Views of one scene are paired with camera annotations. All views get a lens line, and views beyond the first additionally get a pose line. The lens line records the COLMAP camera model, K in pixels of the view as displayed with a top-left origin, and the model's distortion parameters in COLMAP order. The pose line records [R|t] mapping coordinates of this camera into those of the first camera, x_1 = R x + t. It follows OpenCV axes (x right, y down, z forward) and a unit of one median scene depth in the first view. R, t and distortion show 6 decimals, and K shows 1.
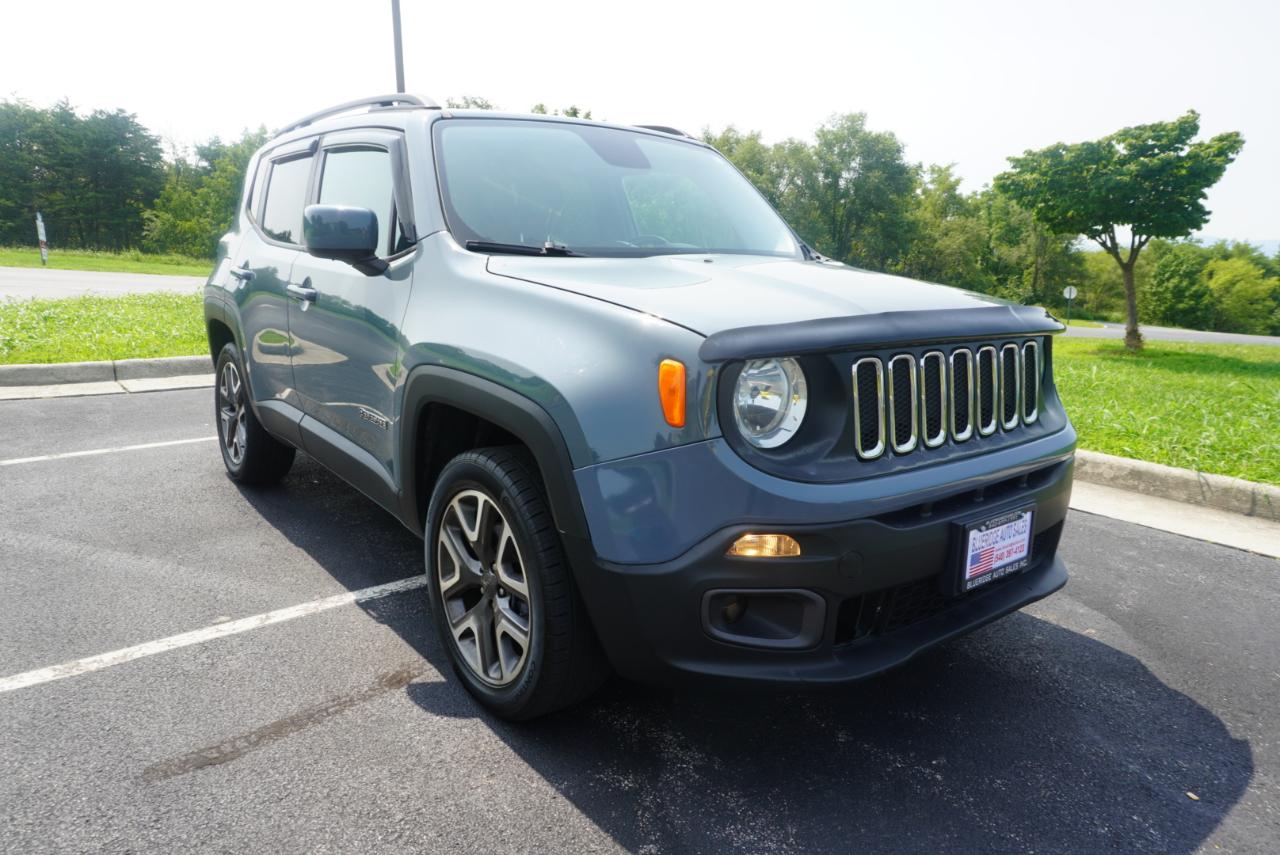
lens RADIAL K [[851.5, 0, 638.2], [0, 851.5, 428.2], [0, 0, 1]] dist [-0.045377, 0.028638]
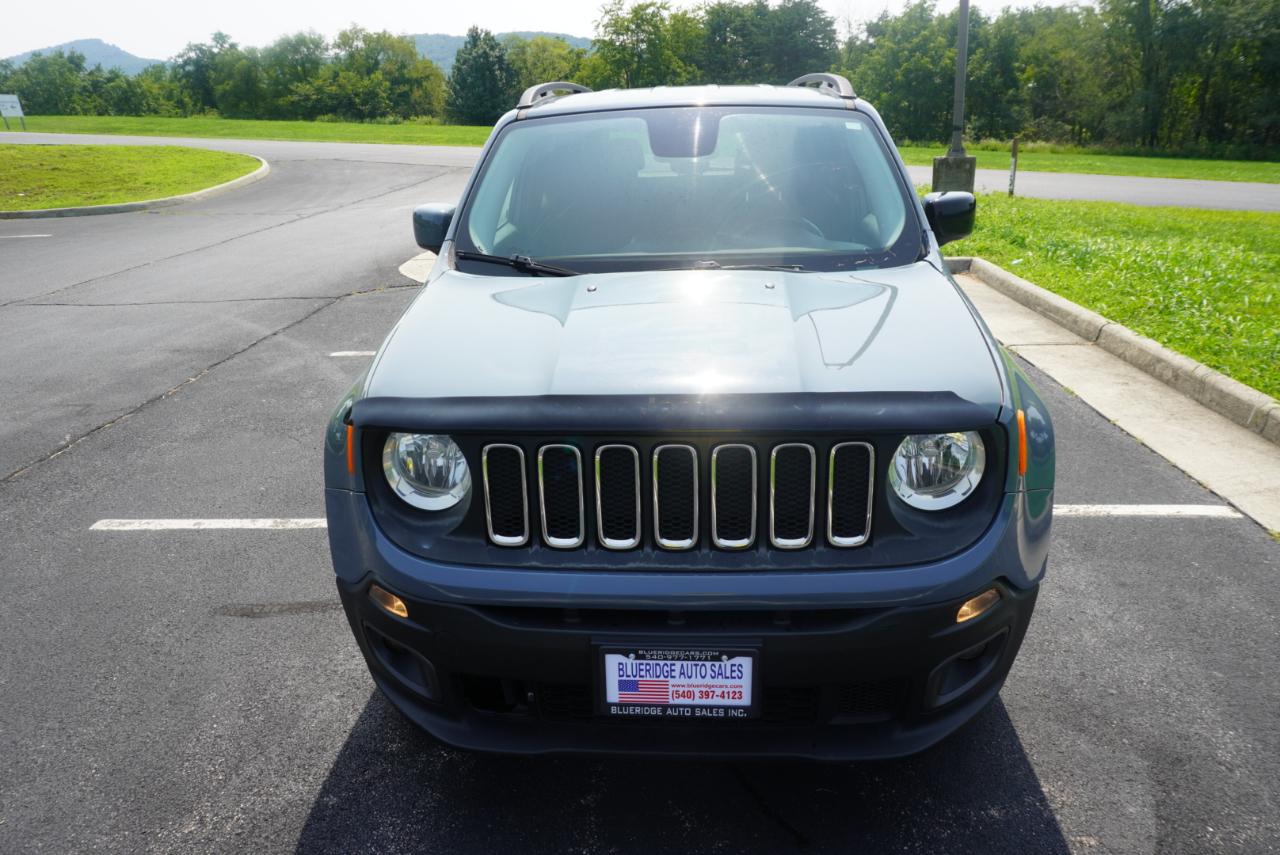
lens RADIAL K [[851.5, 0, 641.5], [0, 851.5, 423.2], [0, 0, 1]] dist [-0.045377, 0.028638]
pose [[0.742040, 0.184040, -0.644597, 0.721812], [-0.092333, 0.980470, 0.173644, -0.206776], [0.663966, -0.069334, 0.744542, 0.292699]]
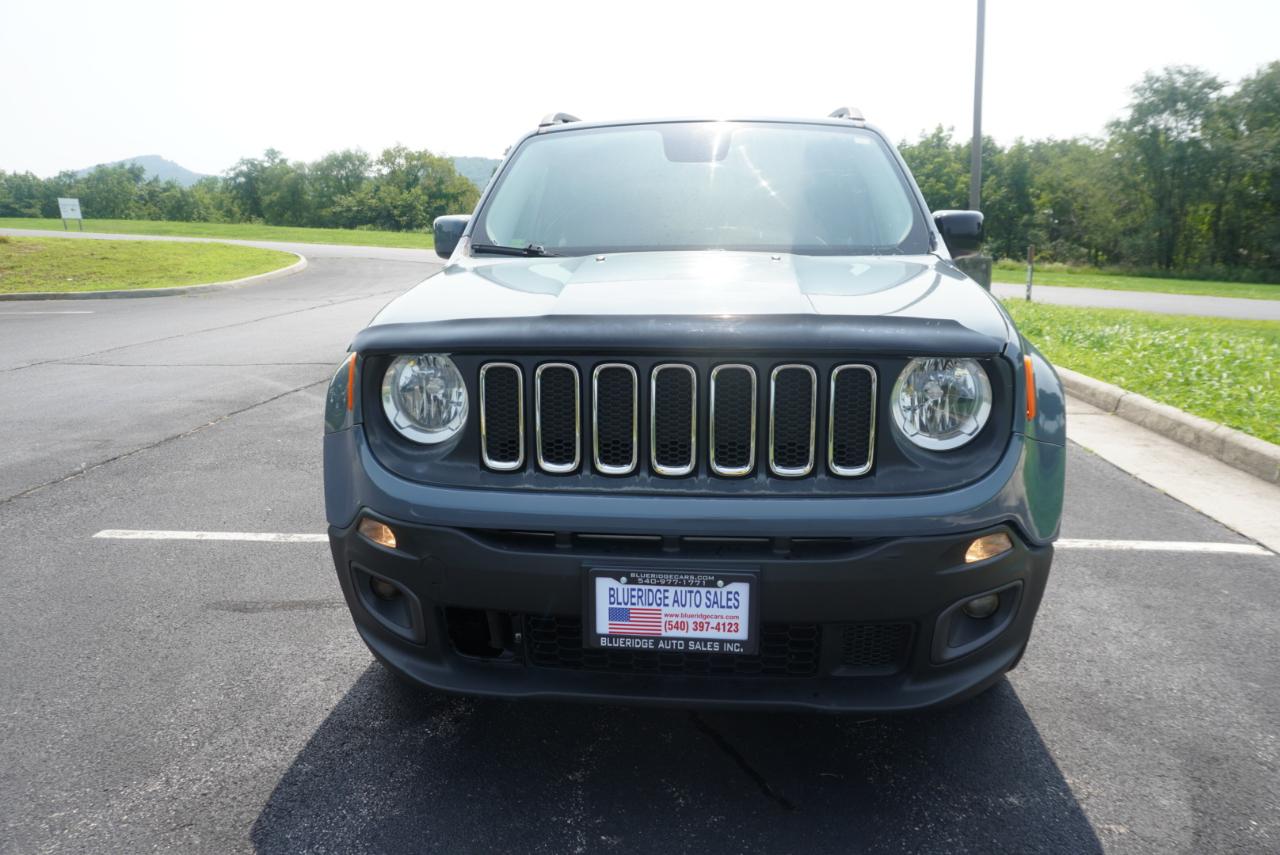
lens RADIAL K [[851.5, 0, 640.6], [0, 851.5, 425.1], [0, 0, 1]] dist [-0.045377, 0.028638]
pose [[0.721564, 0.117926, -0.682231, 0.752407], [-0.117027, 0.991983, 0.047694, -0.056703], [0.682385, 0.045425, 0.729580, 0.308418]]
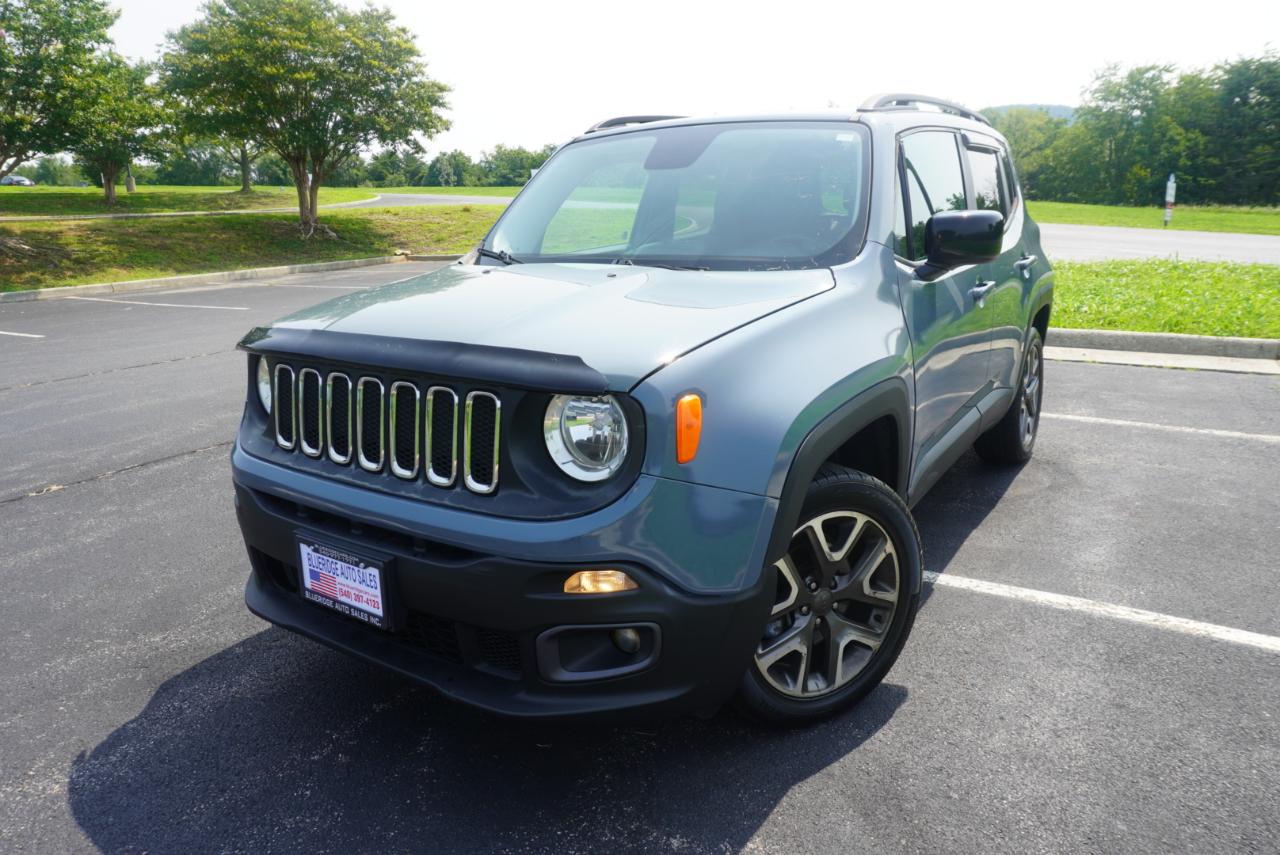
lens RADIAL K [[851.5, 0, 637.9], [0, 851.5, 422.8], [0, 0, 1]] dist [-0.045377, 0.028638]
pose [[0.303116, 0.202807, -0.931123, 1.127149], [-0.160170, 0.974034, 0.160012, -0.199572], [0.939397, 0.100635, 0.327729, 0.791269]]
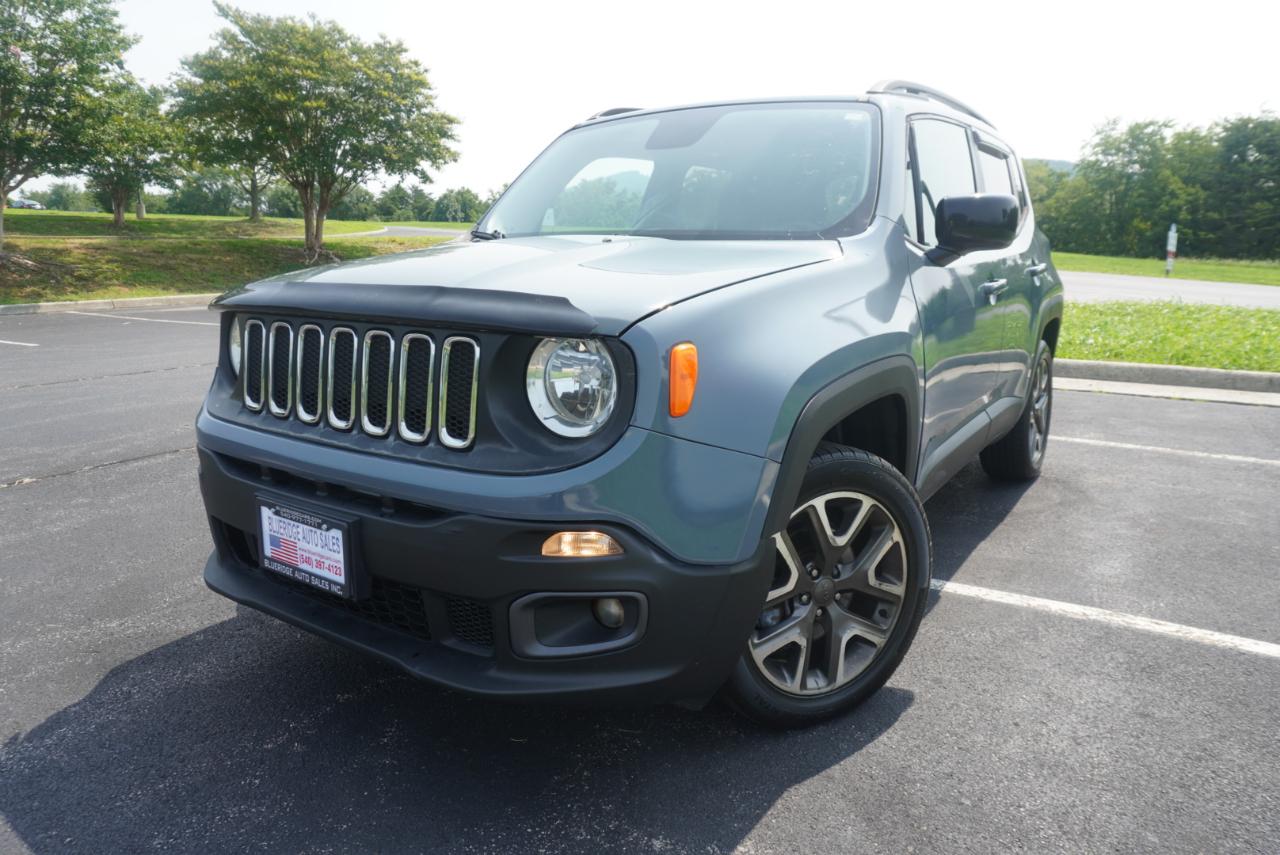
lens RADIAL K [[851.5, 0, 637.3], [0, 851.5, 423.1], [0, 0, 1]] dist [-0.045377, 0.028638]
pose [[0.298307, 0.166621, -0.939814, 1.089361], [-0.185941, 0.975925, 0.114004, -0.125396], [0.936183, 0.140742, 0.322107, 0.825112]]
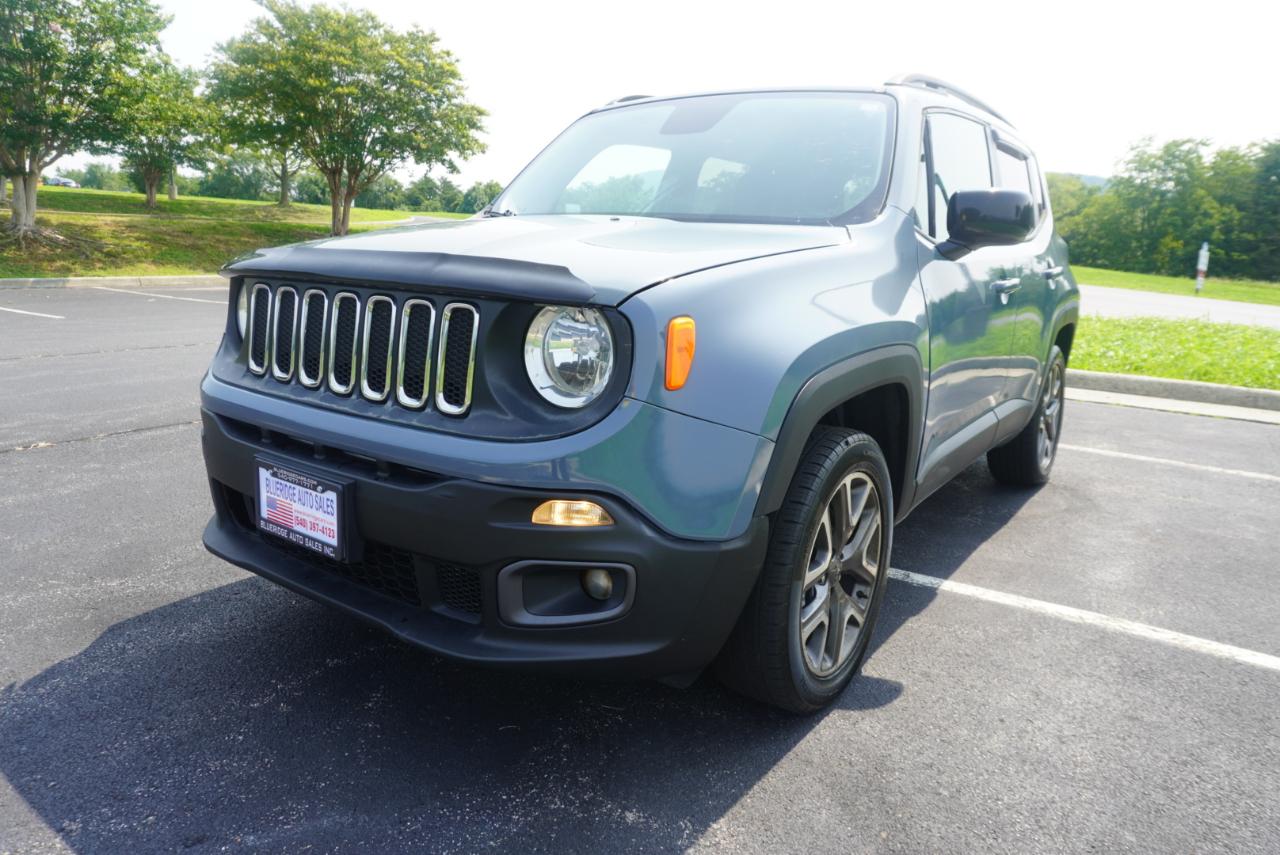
lens RADIAL K [[851.5, 0, 638.7], [0, 851.5, 426.4], [0, 0, 1]] dist [-0.045377, 0.028638]
pose [[0.272238, 0.182542, -0.944756, 1.101608], [-0.223938, 0.966900, 0.122292, -0.111090], [0.935809, 0.178274, 0.304106, 0.845865]]
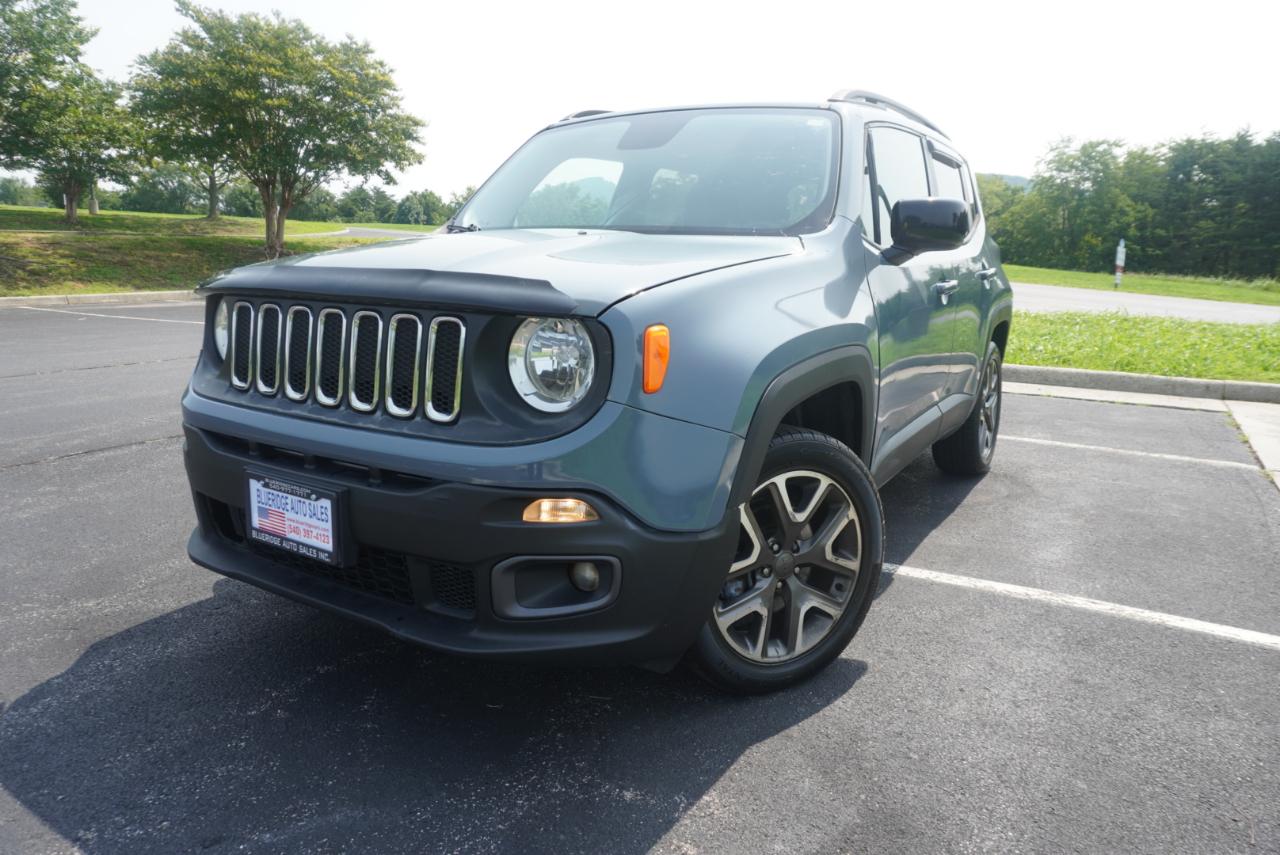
lens RADIAL K [[851.5, 0, 637.0], [0, 851.5, 423.4], [0, 0, 1]] dist [-0.045377, 0.028638]
pose [[0.338508, 0.162690, -0.926793, 1.134414], [-0.199673, 0.974928, 0.098209, -0.104509], [0.919534, 0.151811, 0.362506, 0.802792]]
